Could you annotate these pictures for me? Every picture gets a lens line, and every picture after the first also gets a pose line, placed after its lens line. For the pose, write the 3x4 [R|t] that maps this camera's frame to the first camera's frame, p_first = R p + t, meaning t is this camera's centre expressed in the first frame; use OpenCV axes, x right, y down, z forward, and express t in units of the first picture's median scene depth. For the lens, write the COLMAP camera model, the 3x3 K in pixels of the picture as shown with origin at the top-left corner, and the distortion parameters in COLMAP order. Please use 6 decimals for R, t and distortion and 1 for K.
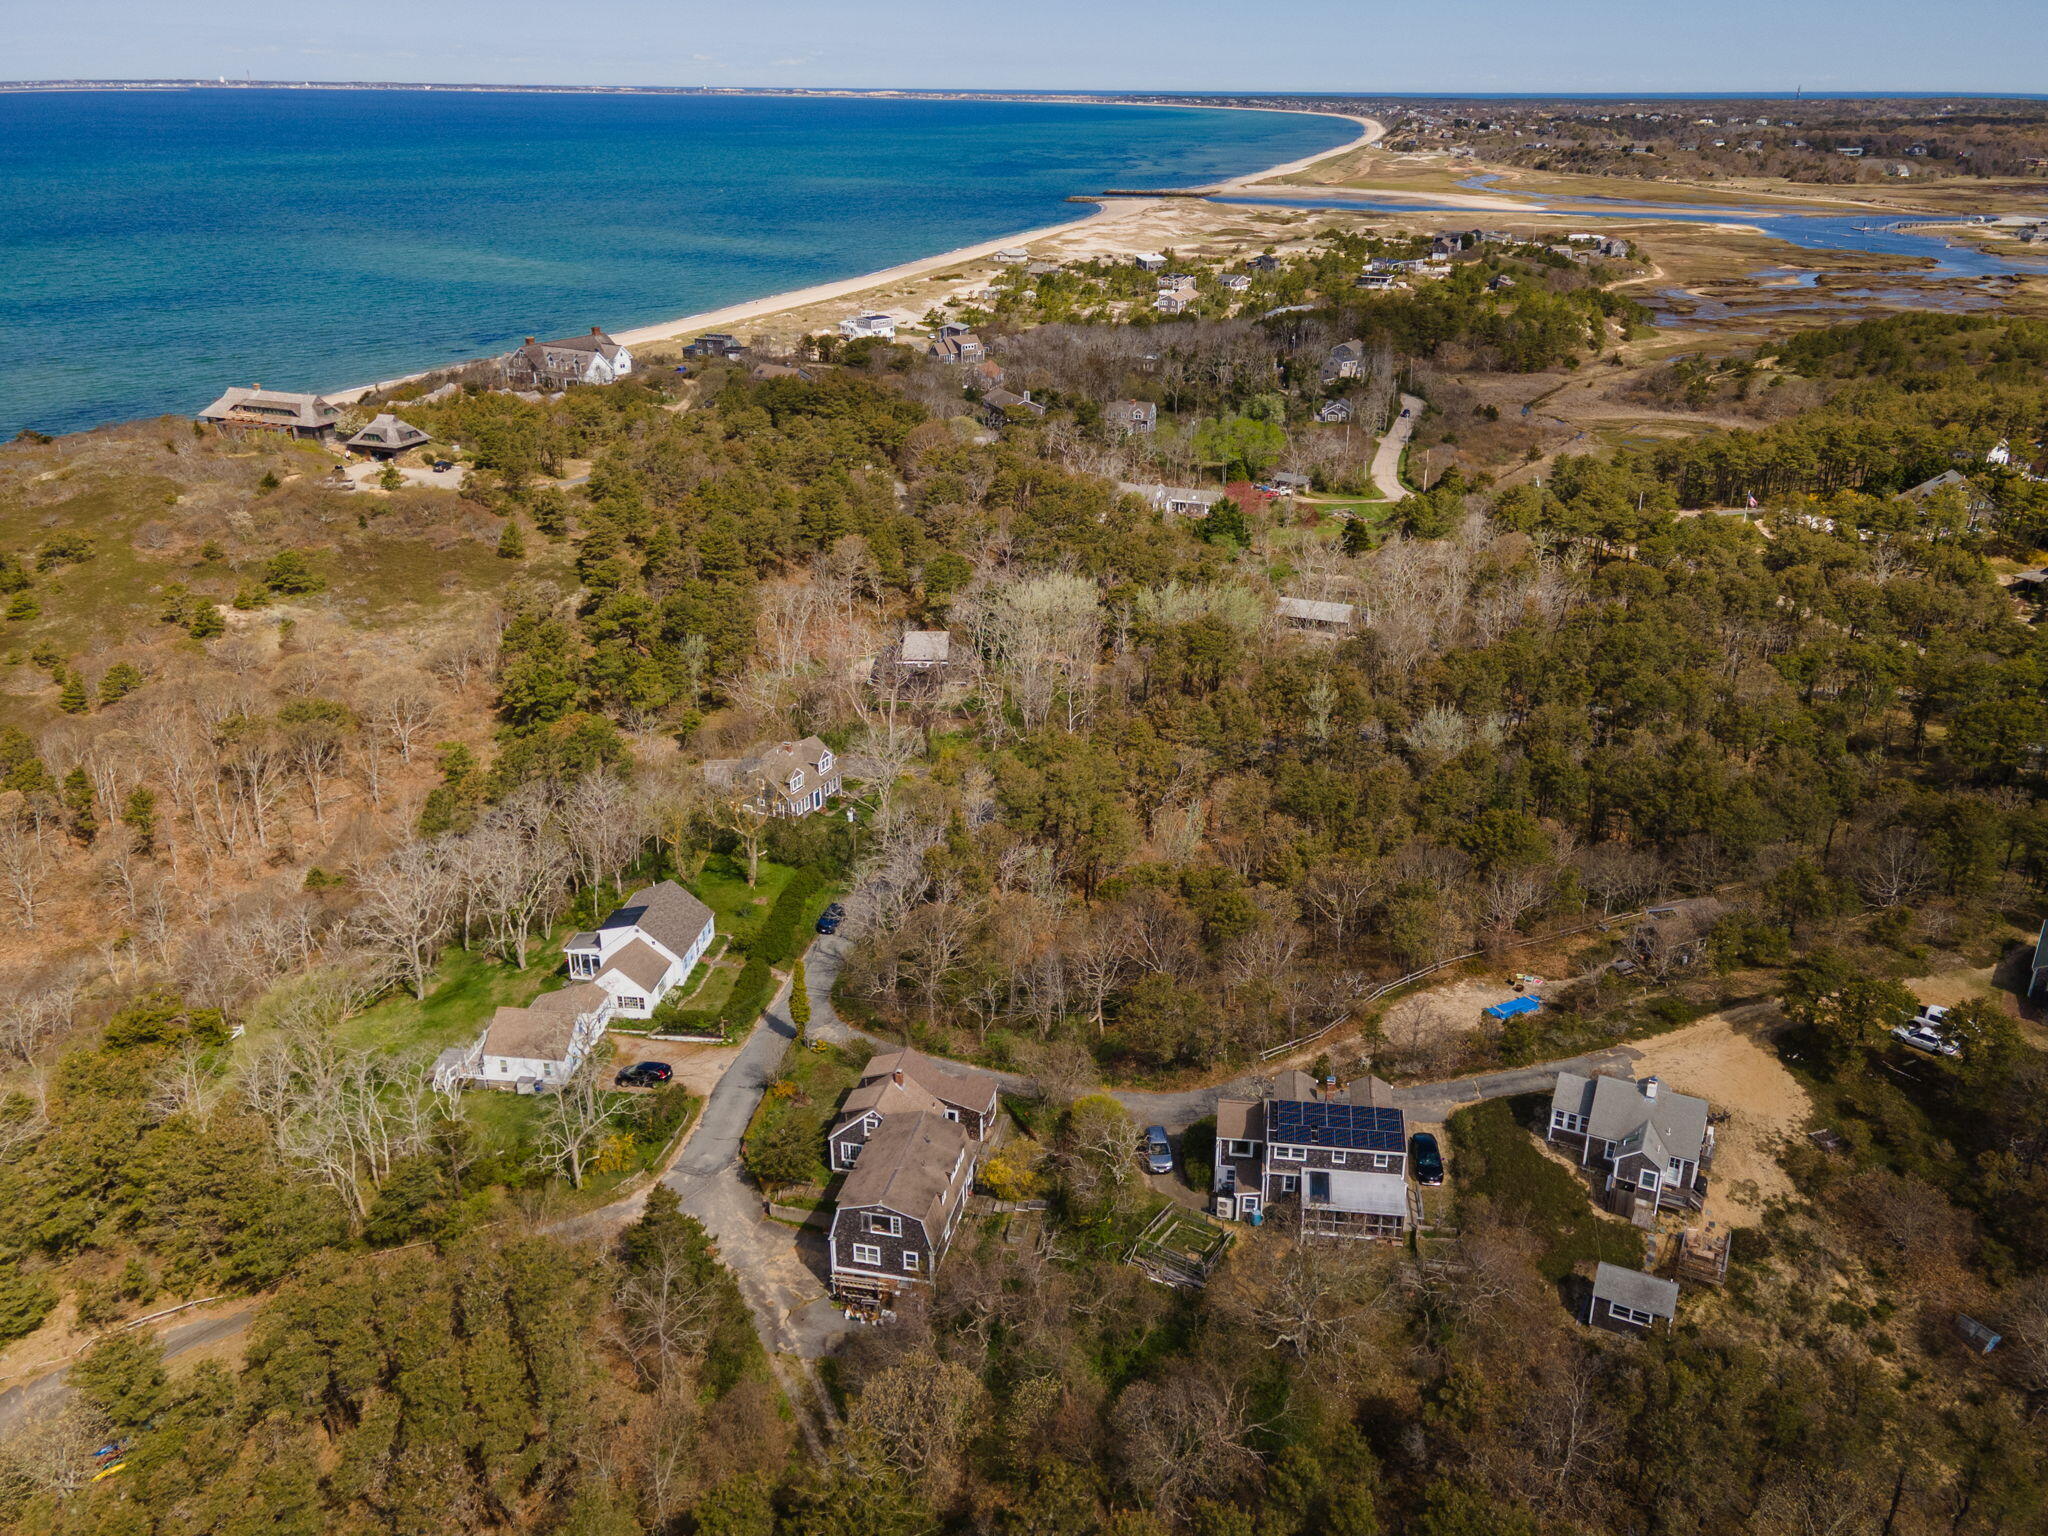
lens RADIAL K [[1580.6, 0, 1024.0], [0, 1580.6, 768.0], [0, 0, 1]] dist [0.004276, 0.005168]
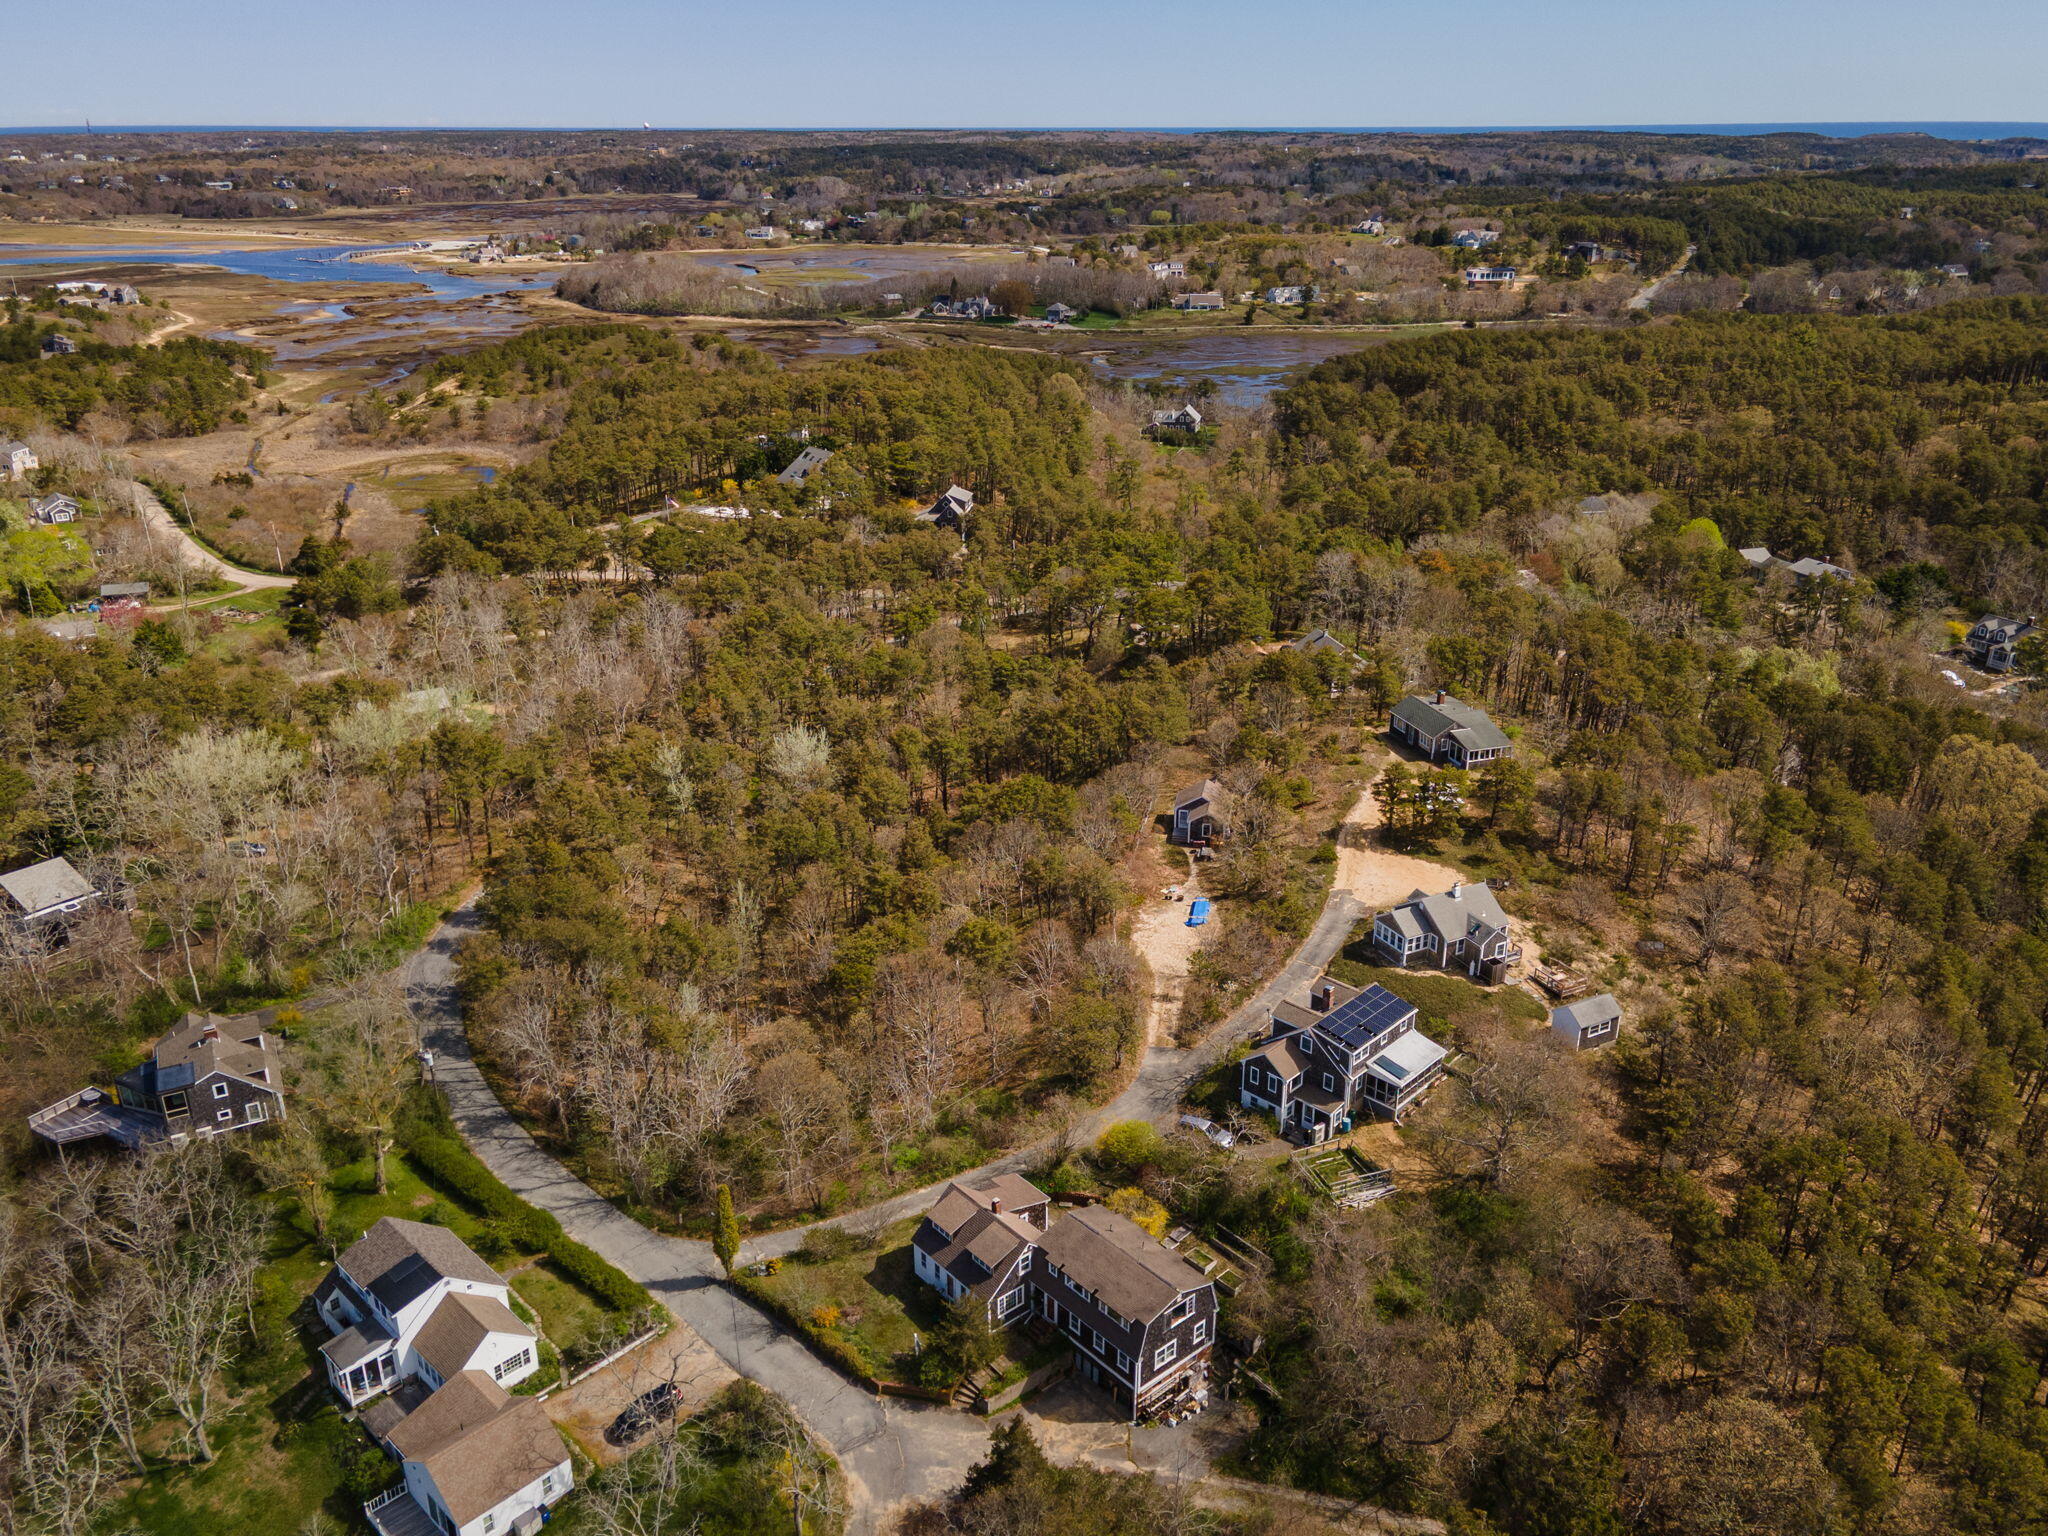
lens RADIAL K [[1580.6, 0, 1024.0], [0, 1580.6, 768.0], [0, 0, 1]] dist [0.004276, 0.005168]
pose [[0.586648, -0.302606, 0.751181, -0.559215], [0.315930, 0.939587, 0.131772, -0.132989], [-0.745676, 0.160017, 0.646810, 0.280424]]
